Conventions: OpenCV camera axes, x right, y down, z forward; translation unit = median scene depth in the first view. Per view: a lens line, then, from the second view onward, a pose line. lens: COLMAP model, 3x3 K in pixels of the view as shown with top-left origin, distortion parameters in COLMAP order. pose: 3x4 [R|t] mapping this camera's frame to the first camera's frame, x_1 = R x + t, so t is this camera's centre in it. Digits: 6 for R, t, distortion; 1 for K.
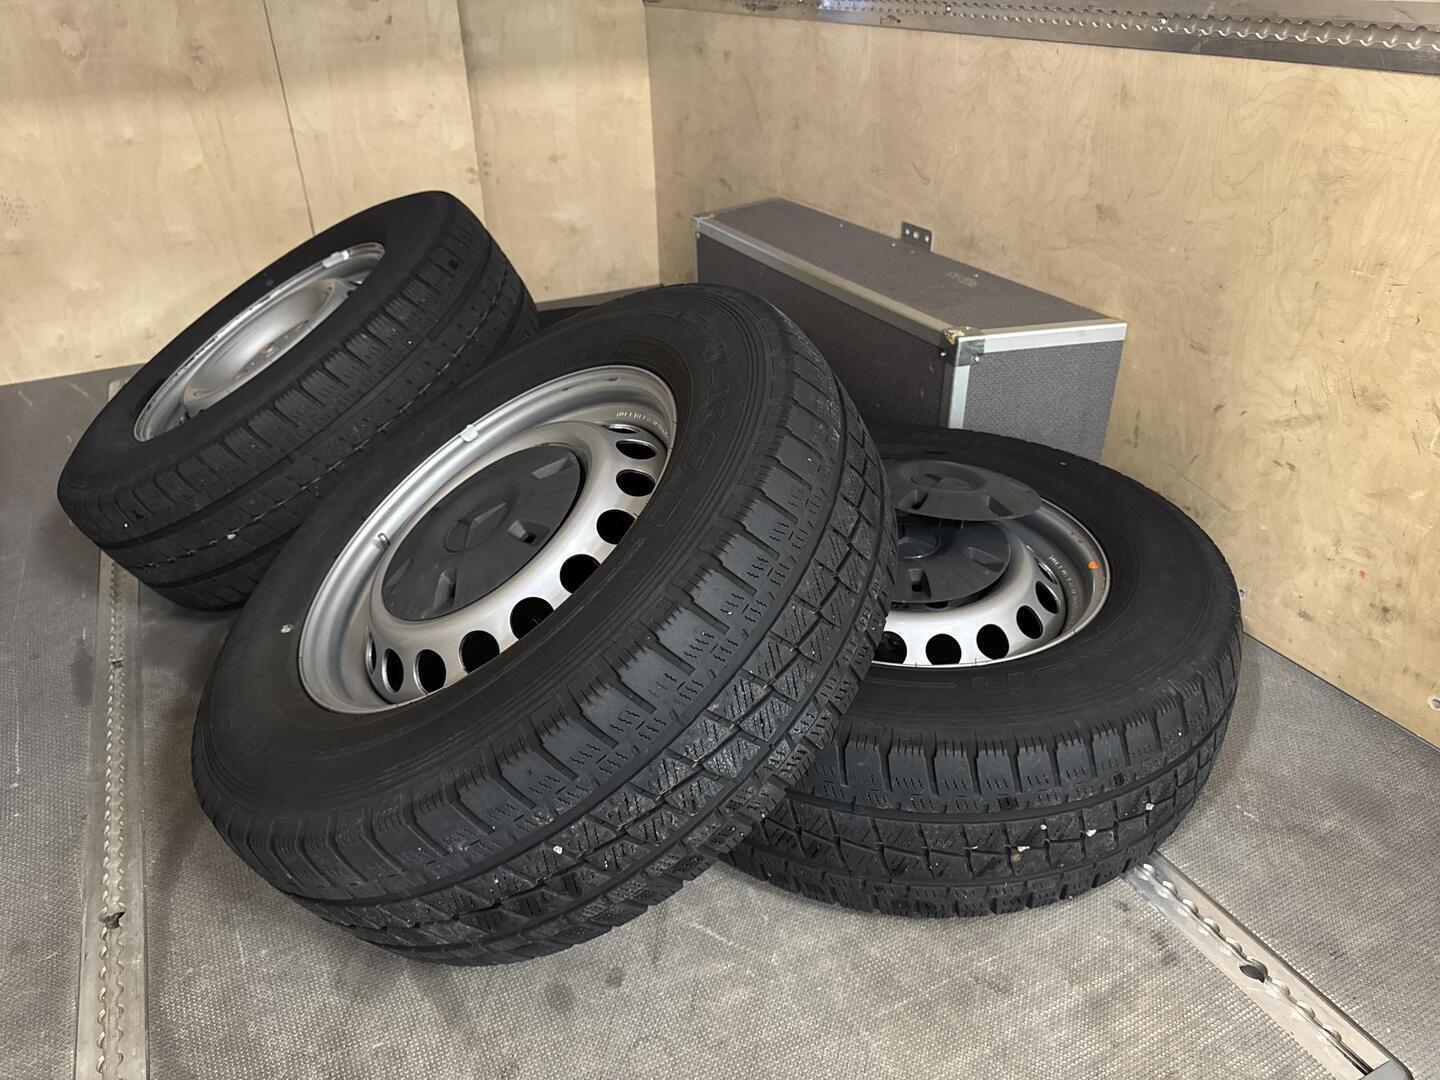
lens RADIAL K [[1024.7, 0, 716.9], [0, 1024.7, 542.2], [0, 0, 1]] dist [-0.005681, -0.001936]
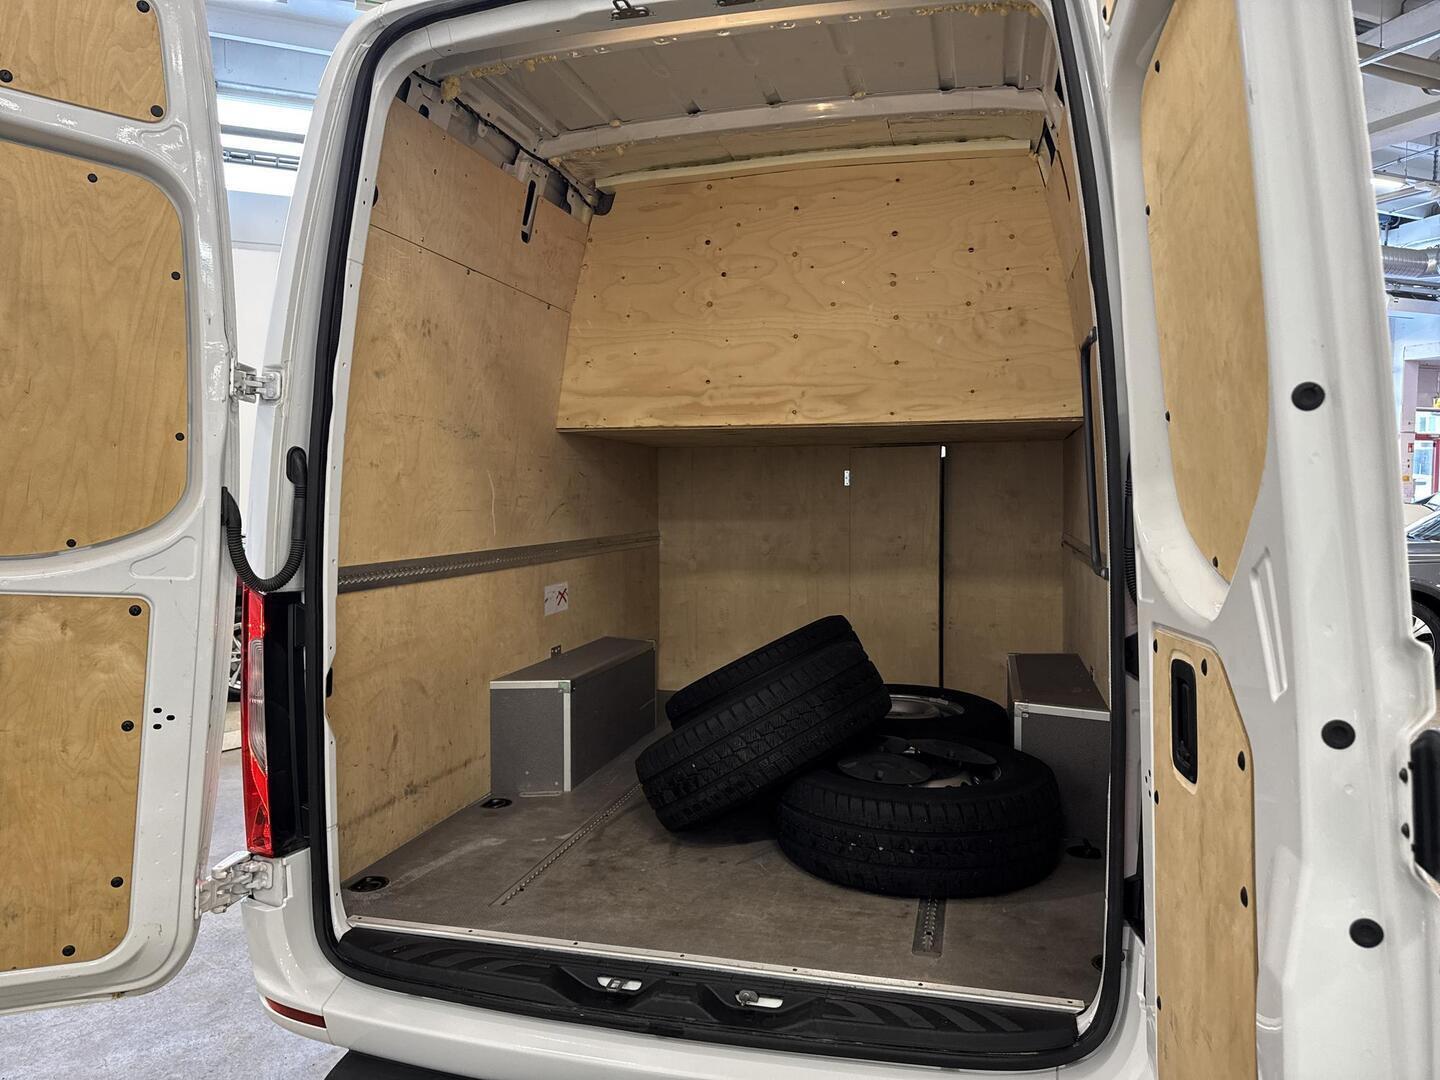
lens RADIAL K [[1024.7, 0, 719.5], [0, 1024.7, 540.5], [0, 0, 1]] dist [-0.005681, -0.001936]
pose [[0.748716, 0.047140, -0.661212, 0.744465], [-0.342853, 0.881230, -0.325400, 0.251144], [0.567341, 0.470331, 0.675953, -0.561940]]
